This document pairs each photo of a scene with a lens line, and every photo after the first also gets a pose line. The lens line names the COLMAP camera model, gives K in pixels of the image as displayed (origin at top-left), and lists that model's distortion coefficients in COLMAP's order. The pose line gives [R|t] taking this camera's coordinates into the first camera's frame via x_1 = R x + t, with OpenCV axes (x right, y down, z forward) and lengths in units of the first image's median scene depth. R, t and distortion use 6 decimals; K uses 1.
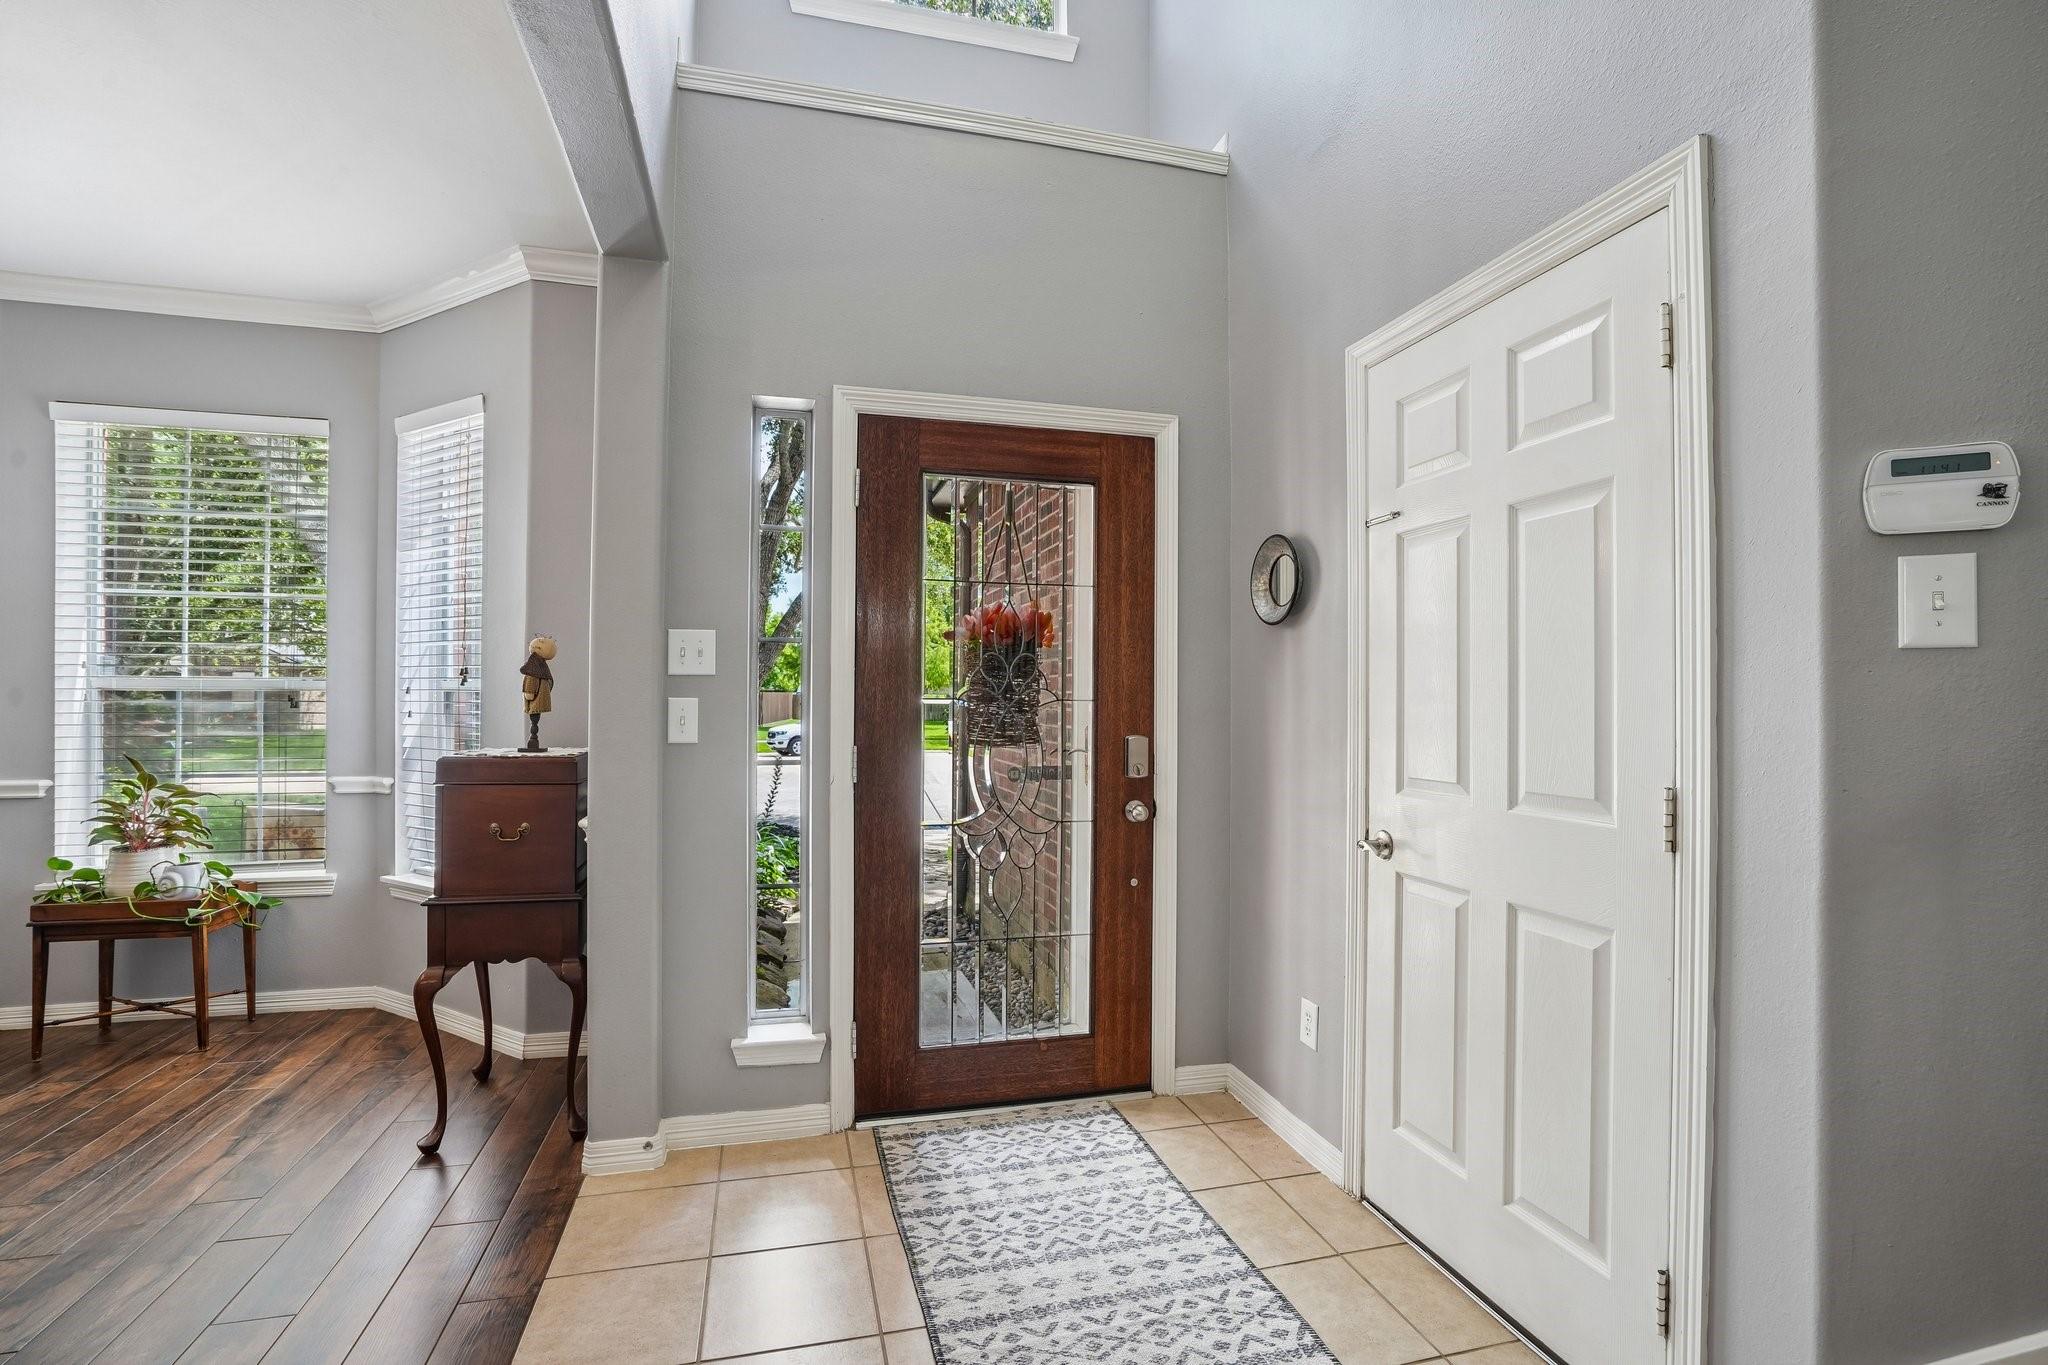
lens RADIAL K [[948.1, 0, 1033.1], [0, 948.1, 680.6], [0, 0, 1]] dist [-0.055417, 0.014368]
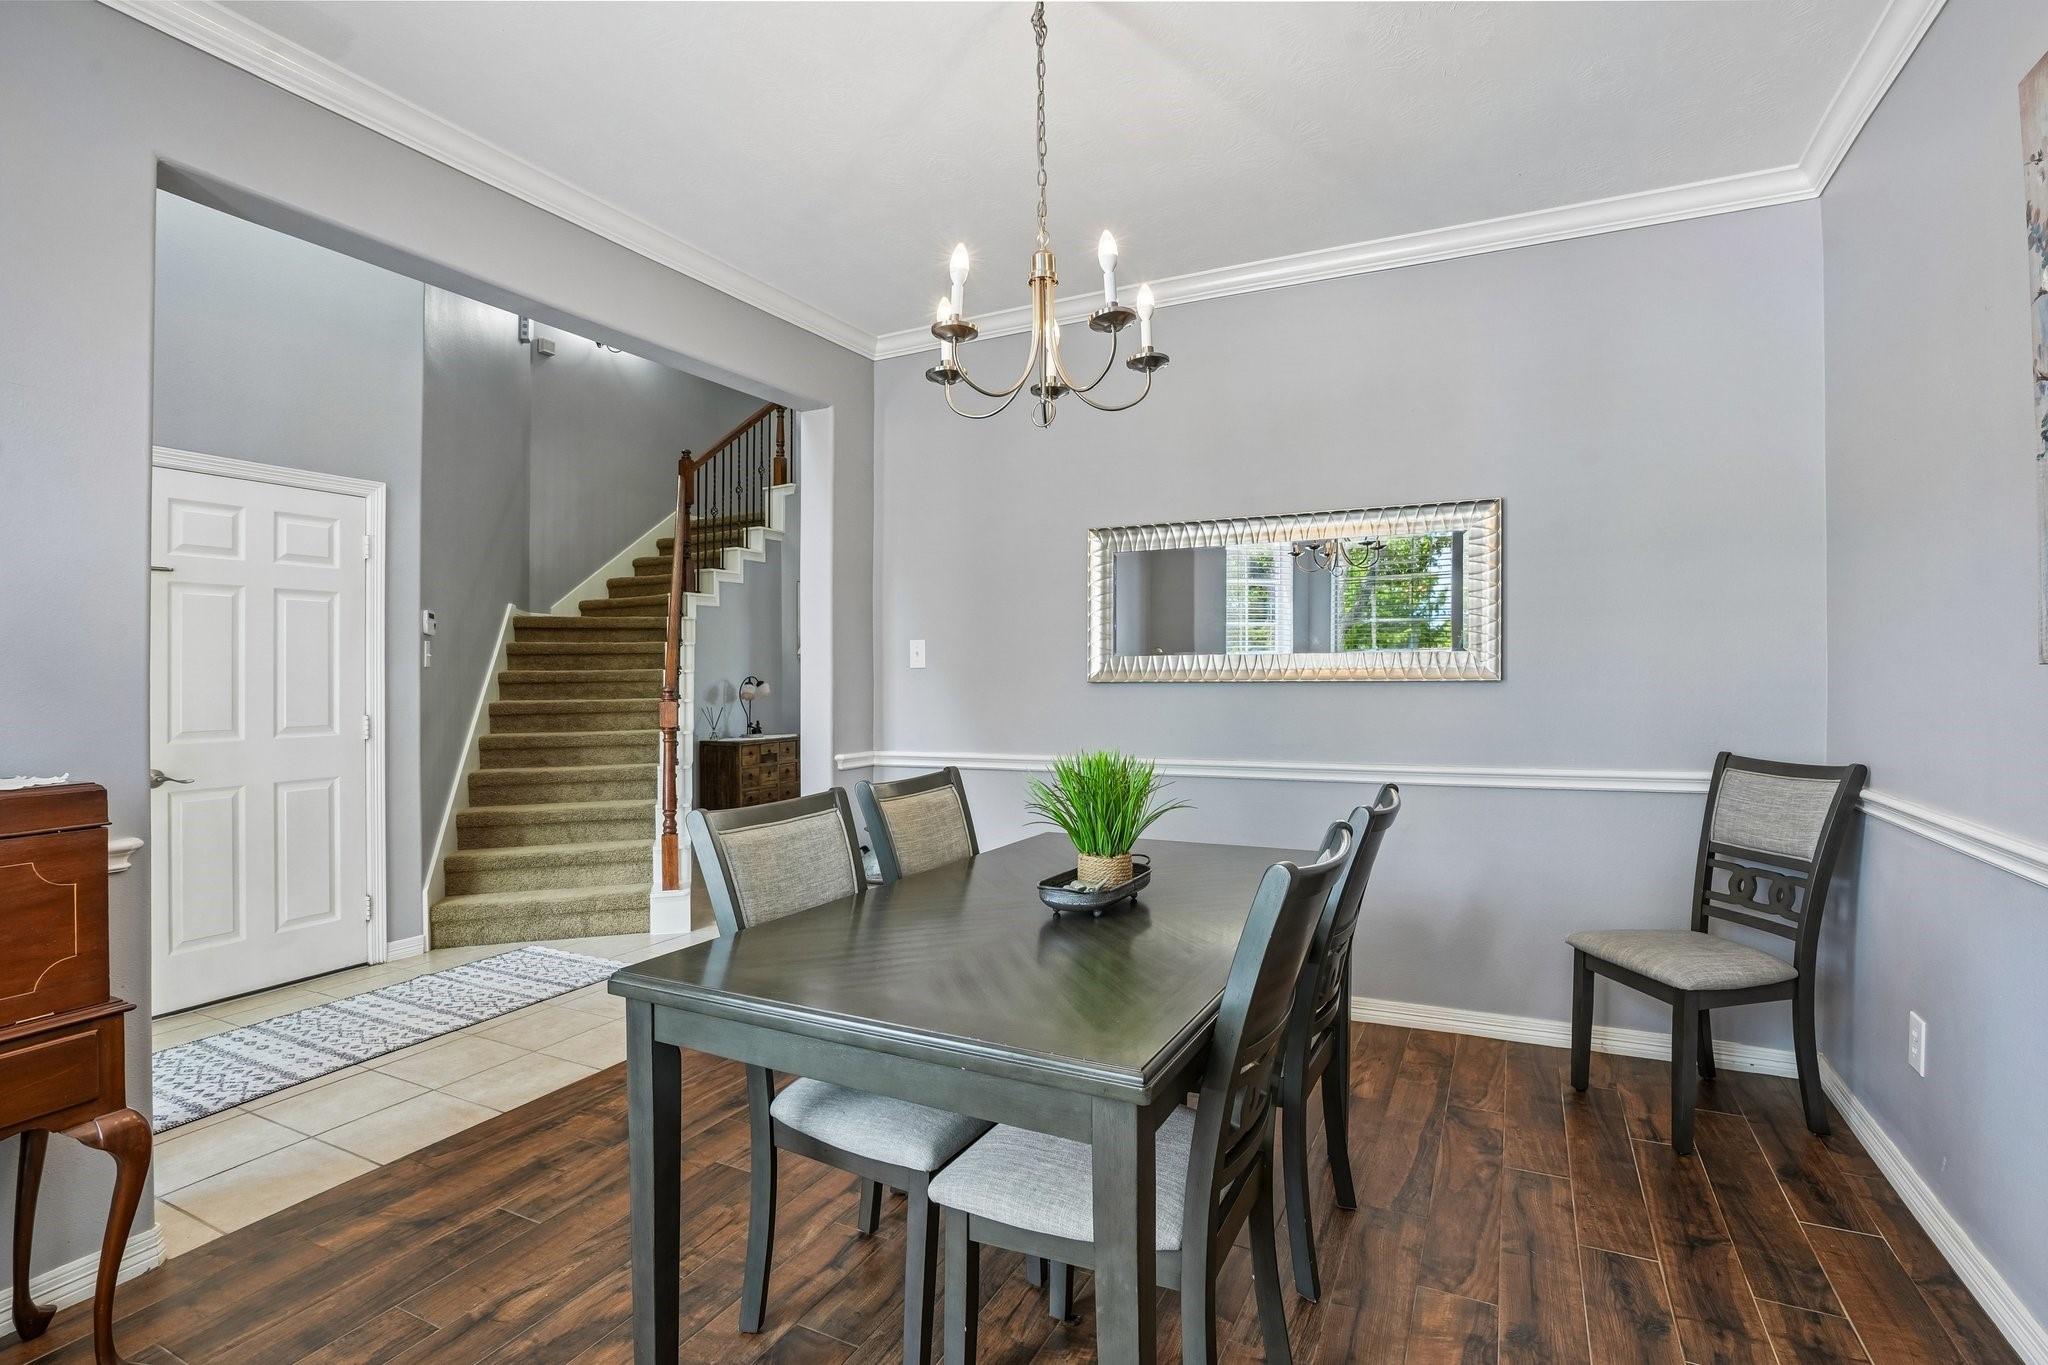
lens RADIAL K [[948.1, 0, 1016.9], [0, 948.1, 669.2], [0, 0, 1]] dist [-0.055417, 0.014368]
pose [[-0.738140, 0.006756, 0.674614, -1.702565], [-0.004369, 0.999881, -0.014794, 0.010113], [-0.674634, -0.013867, -0.738022, 1.156475]]
